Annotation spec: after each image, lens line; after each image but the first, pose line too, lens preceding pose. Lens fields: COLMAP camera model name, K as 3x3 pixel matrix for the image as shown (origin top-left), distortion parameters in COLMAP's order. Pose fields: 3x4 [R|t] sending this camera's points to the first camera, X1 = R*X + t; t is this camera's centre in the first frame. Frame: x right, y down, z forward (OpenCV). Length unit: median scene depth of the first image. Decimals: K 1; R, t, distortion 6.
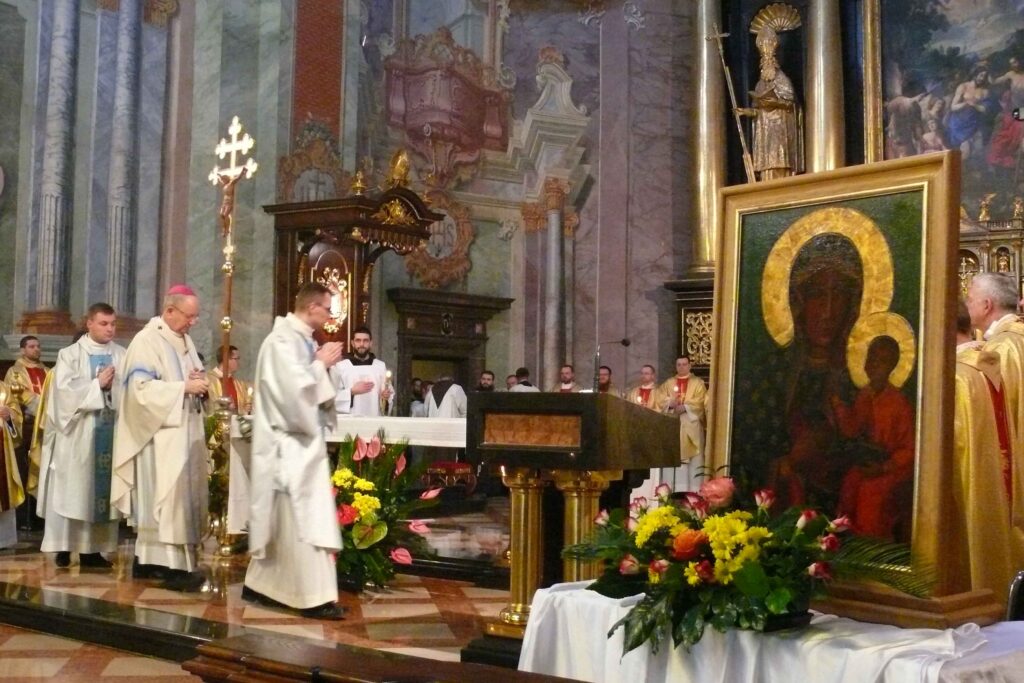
lens RADIAL K [[1261.0, 0, 512.0], [0, 1261.0, 341.5], [0, 0, 1]] dist [-0.182953, 0.281753]
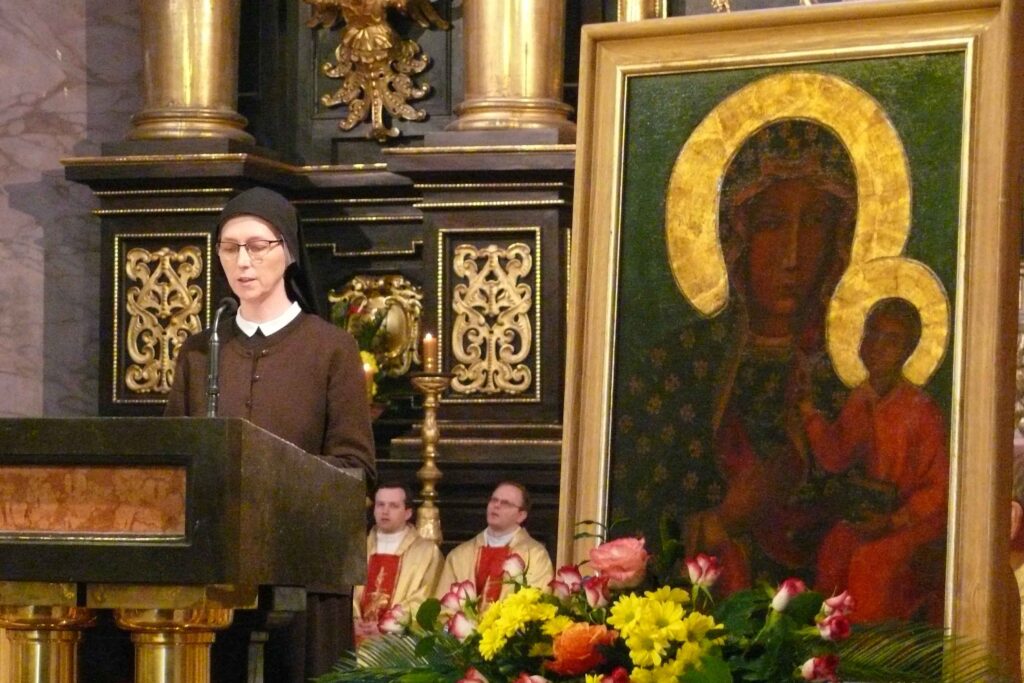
lens RADIAL K [[3605.0, 0, 512.0], [0, 3605.0, 341.5], [0, 0, 1]] dist [-0.028816, 1.464033]
pose [[0.967603, 0.010317, 0.252265, -0.114039], [-0.011174, 0.999936, 0.001963, 0.005526], [-0.252229, -0.004718, 0.967656, -0.225369]]
